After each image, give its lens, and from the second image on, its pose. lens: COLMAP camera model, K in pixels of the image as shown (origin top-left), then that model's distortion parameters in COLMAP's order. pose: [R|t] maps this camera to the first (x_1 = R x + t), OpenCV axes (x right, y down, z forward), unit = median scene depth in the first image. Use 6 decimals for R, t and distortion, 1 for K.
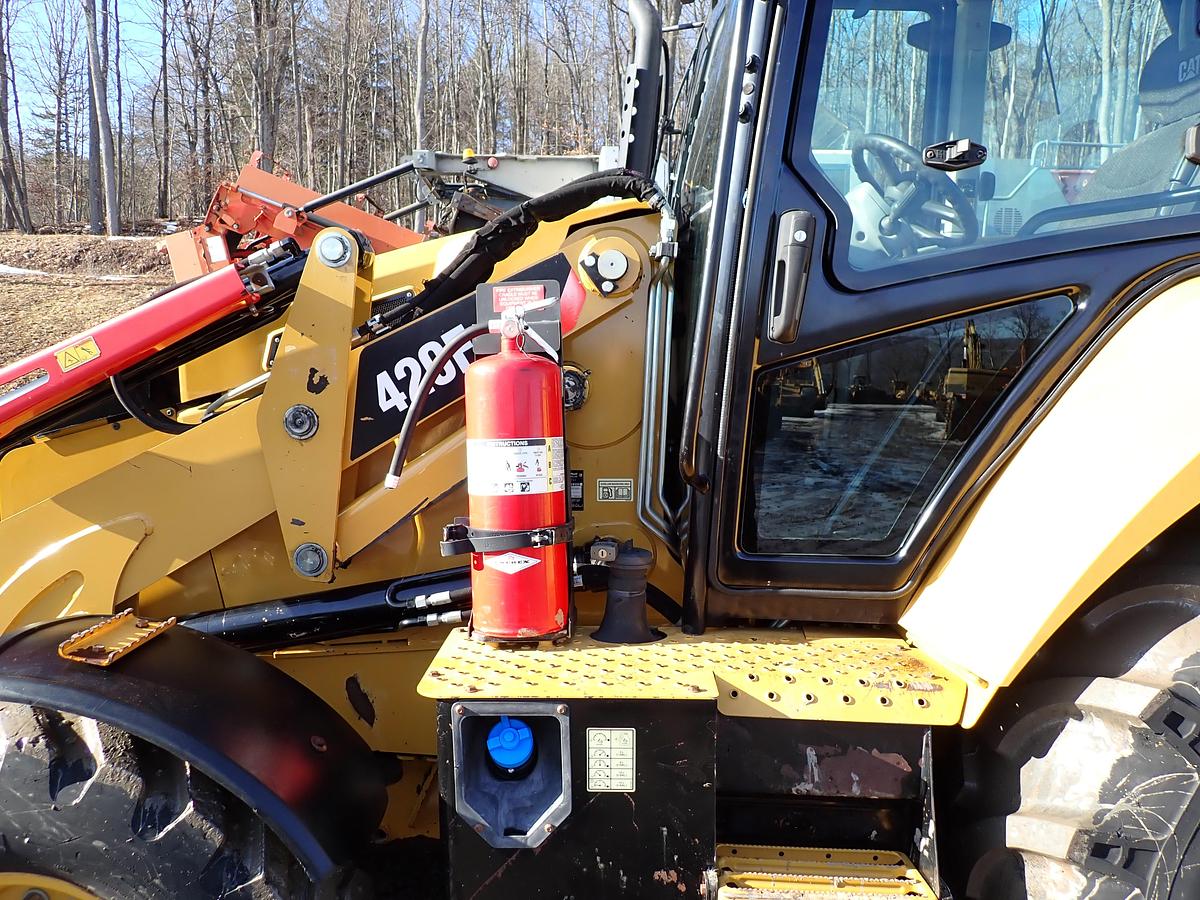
lens RADIAL K [[889.0, 0, 599.7], [0, 889.0, 447.5], [0, 0, 1]] dist [0.014407, -0.012819]
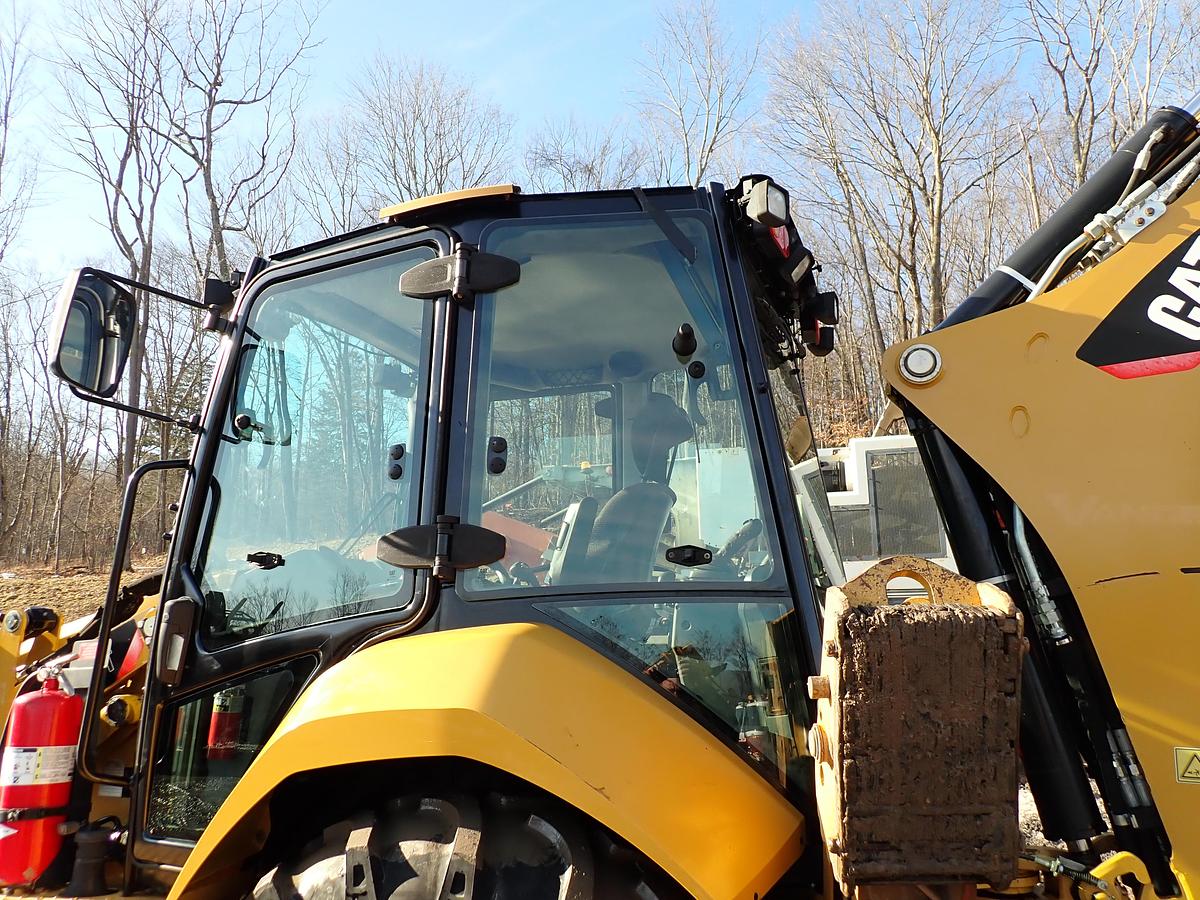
lens RADIAL K [[889.0, 0, 596.0], [0, 889.0, 447.4], [0, 0, 1]] dist [0.014407, -0.012819]
pose [[0.937017, -0.089248, -0.337690, 1.259103], [-0.014606, 0.955947, -0.293175, -0.060923], [0.348979, 0.279642, 0.894435, -0.188039]]
